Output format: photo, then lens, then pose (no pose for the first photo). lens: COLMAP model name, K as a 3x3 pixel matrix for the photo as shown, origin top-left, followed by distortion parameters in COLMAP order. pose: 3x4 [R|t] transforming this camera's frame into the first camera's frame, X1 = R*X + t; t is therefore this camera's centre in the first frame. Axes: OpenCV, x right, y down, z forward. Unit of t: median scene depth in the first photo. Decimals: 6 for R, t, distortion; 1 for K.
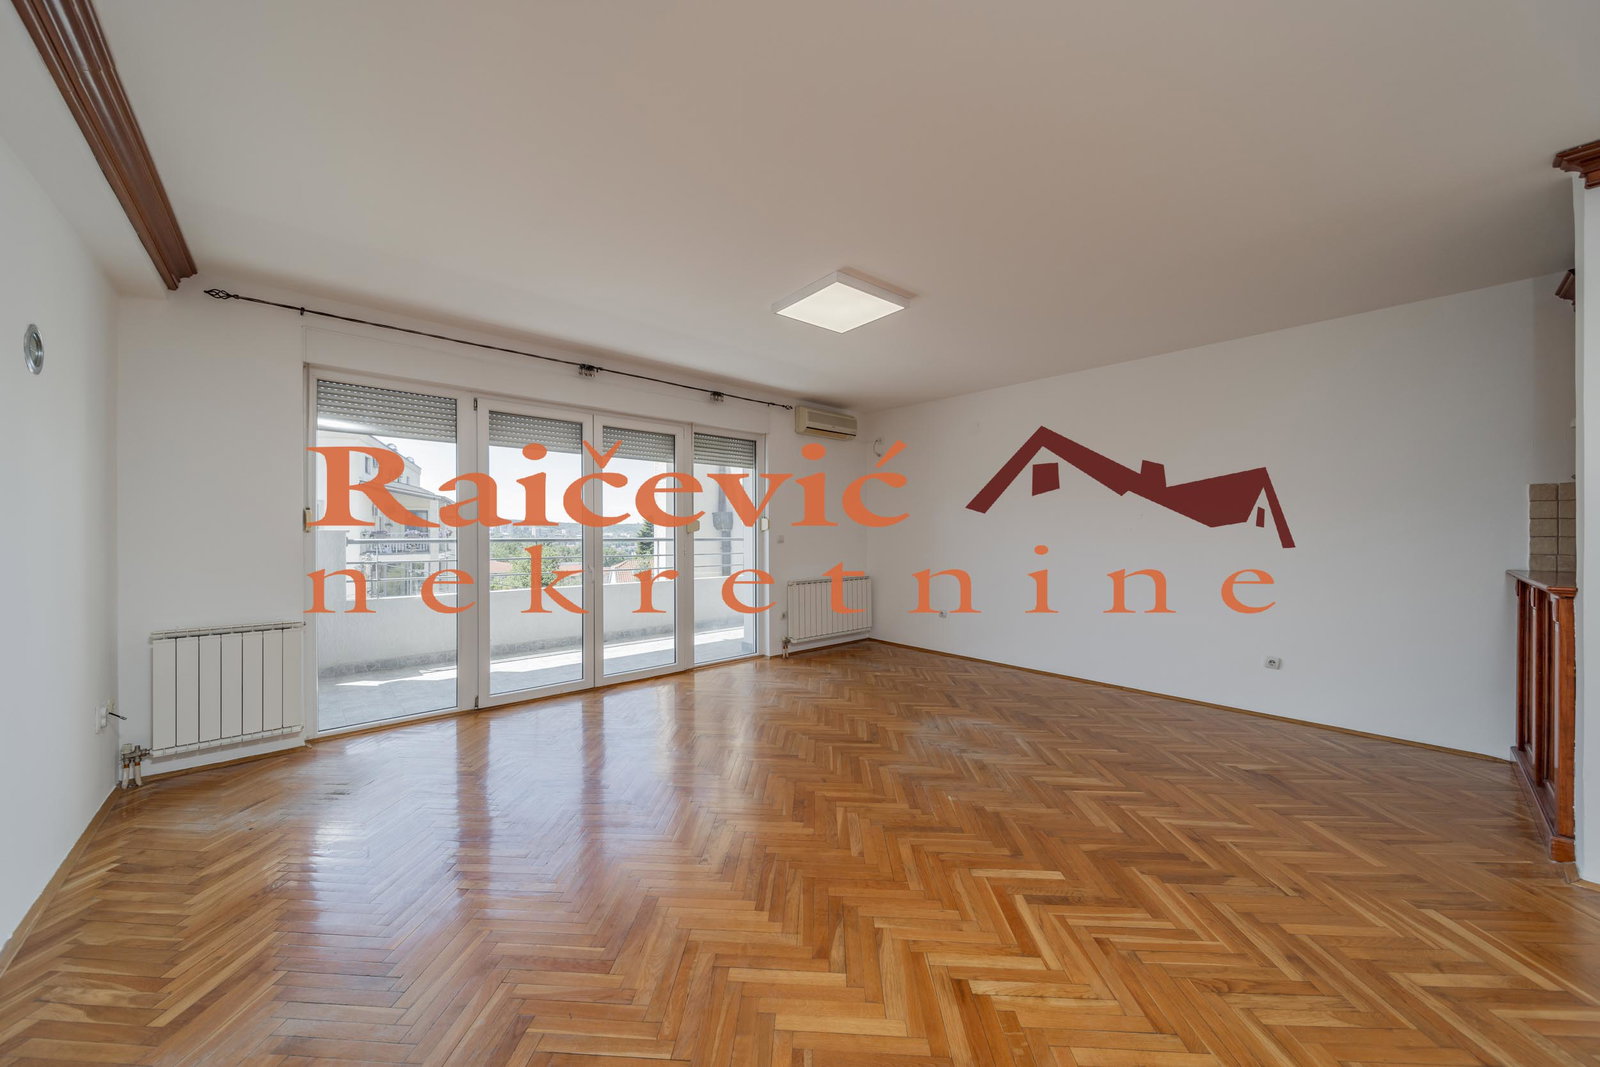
lens RADIAL K [[548.1, 0, 781.4], [0, 548.1, 558.8], [0, 0, 1]] dist [0.002668, 0.000137]
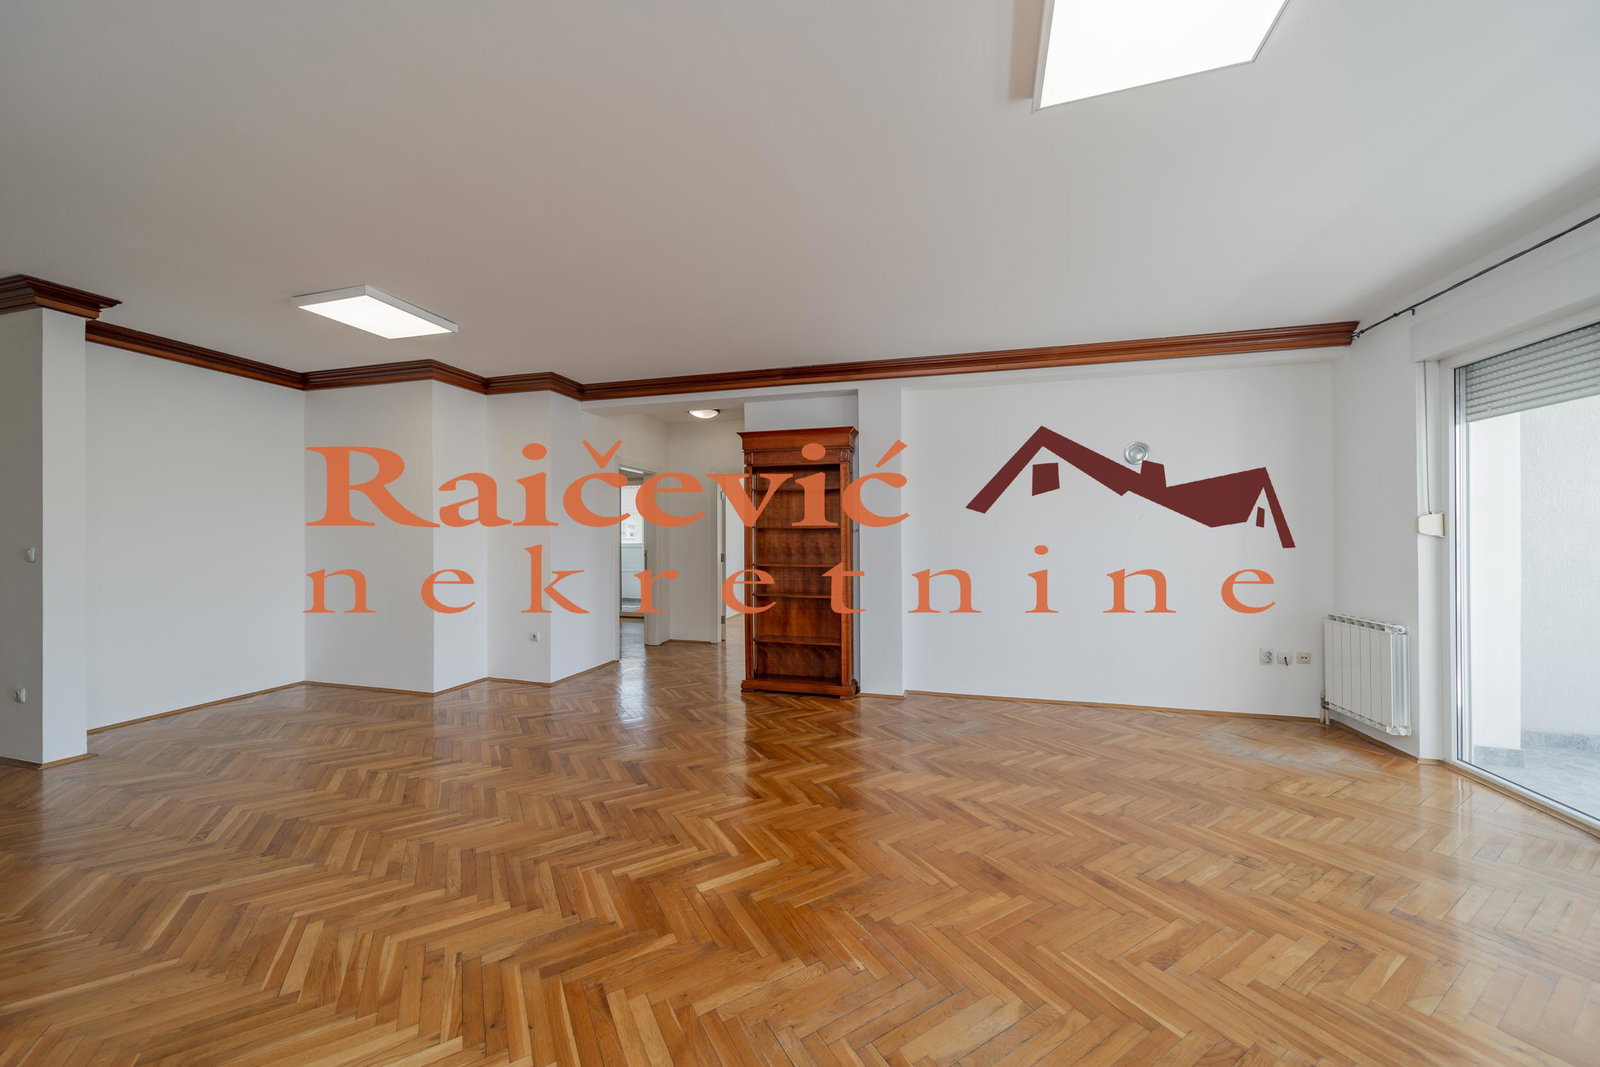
lens RADIAL K [[553.4, 0, 796.6], [0, 553.4, 533.8], [0, 0, 1]] dist [0.001584, -0.000107]
pose [[-0.816729, -0.004992, -0.577000, 0.575969], [-0.031834, 0.998829, 0.036420, -0.050883], [0.576143, 0.048114, -0.815932, 1.147408]]
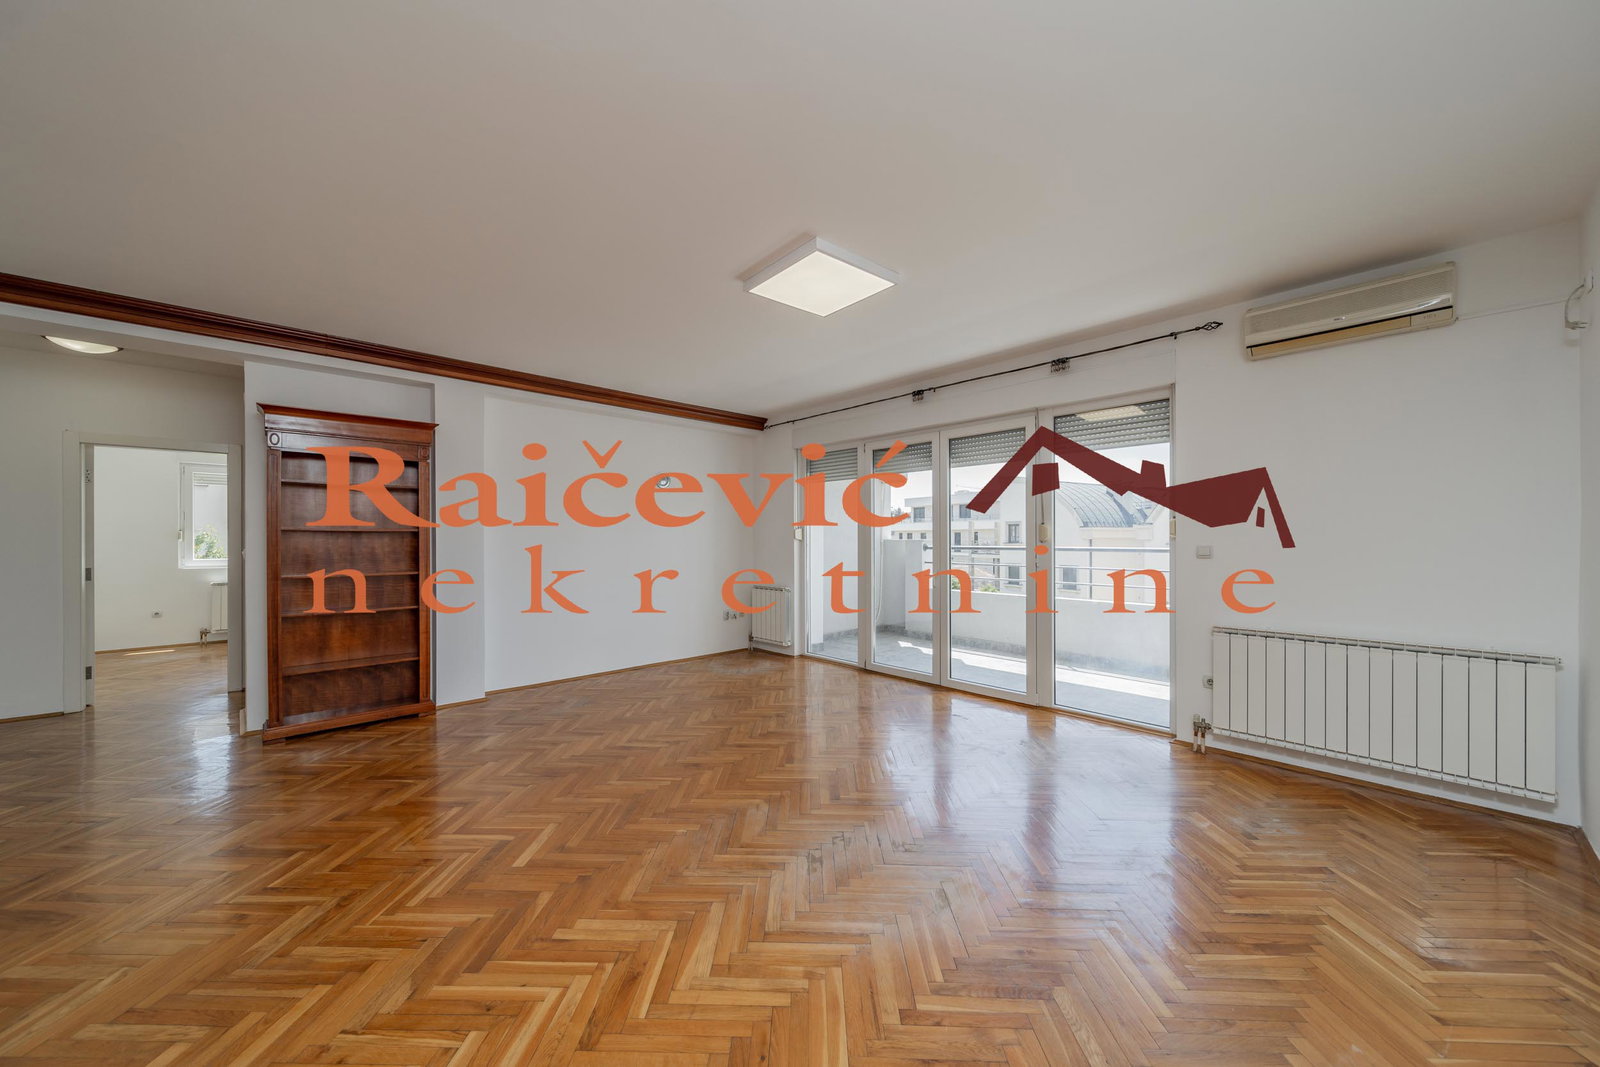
lens RADIAL K [[553.4, 0, 788.1], [0, 553.4, 528.1], [0, 0, 1]] dist [0.001584, -0.000107]
pose [[0.044608, -0.024728, -0.998698, 0.981349], [-0.050157, 0.998377, -0.026960, -0.033855], [0.997745, 0.051294, 0.043295, 0.882685]]
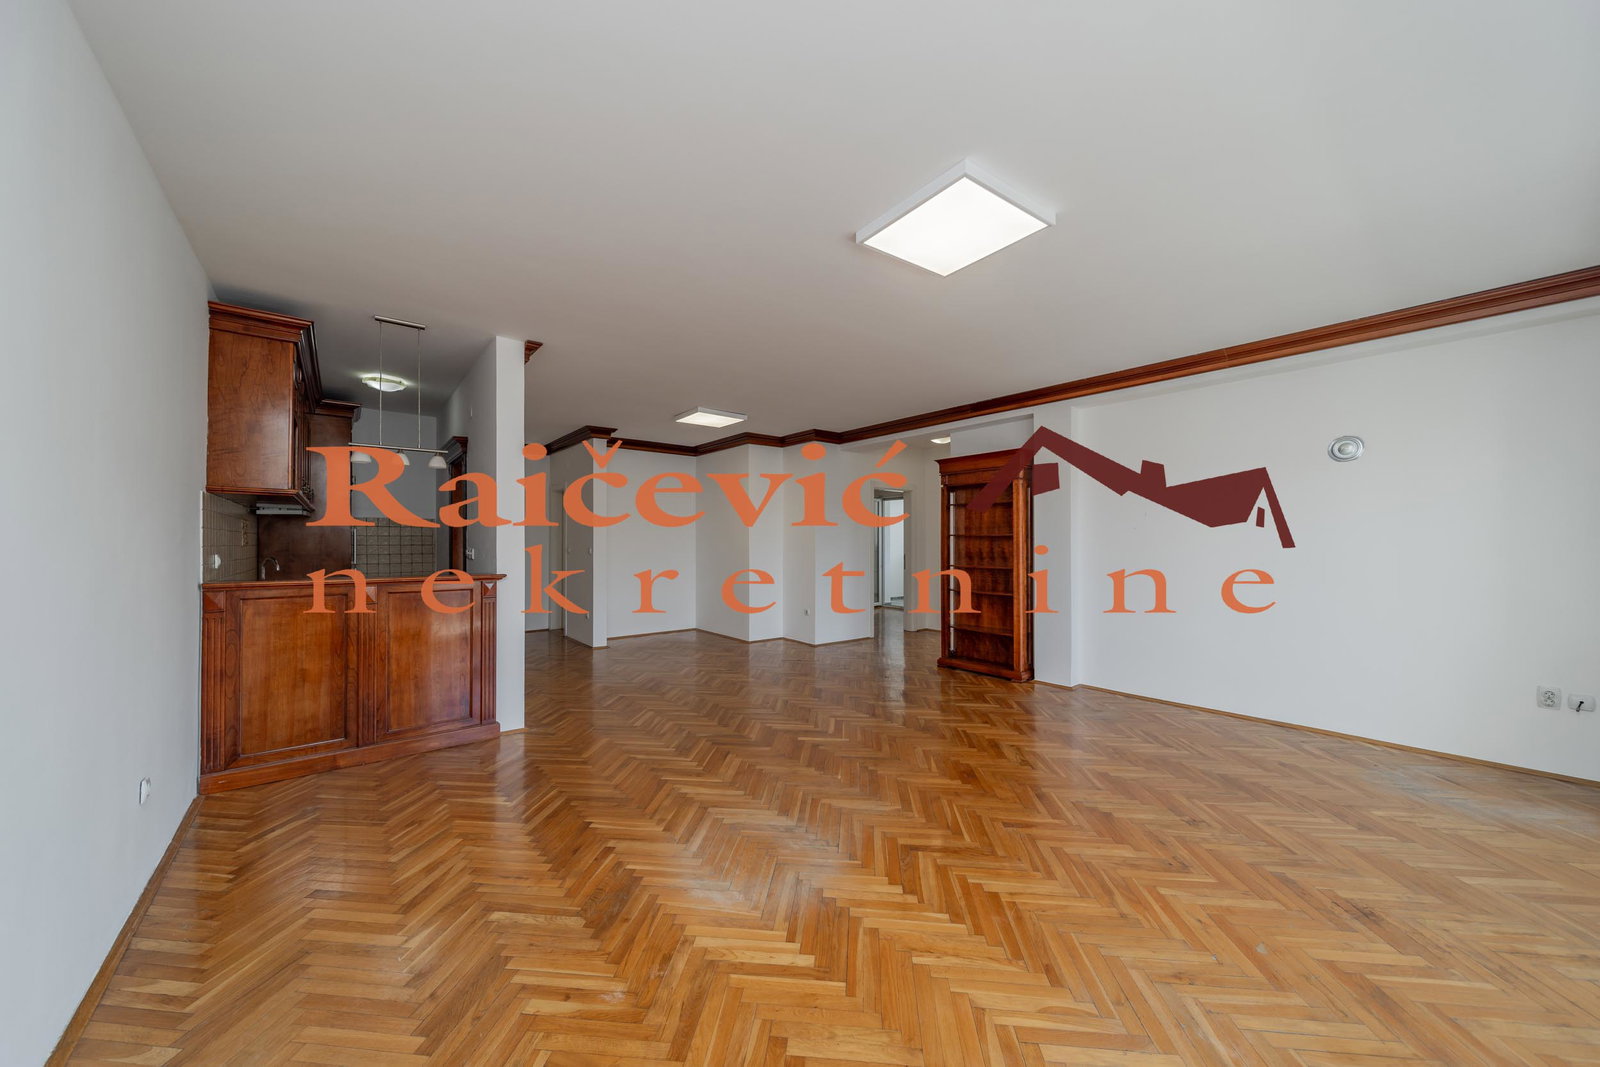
lens RADIAL K [[561.3, 0, 813.0], [0, 561.3, 538.8], [0, 0, 1]] dist [0.001851, -0.000050]
pose [[-0.999984, -0.001390, -0.005541, 0.293034], [-0.001644, 0.998933, 0.046158, -0.082755], [0.005471, 0.046166, -0.998919, 1.692587]]
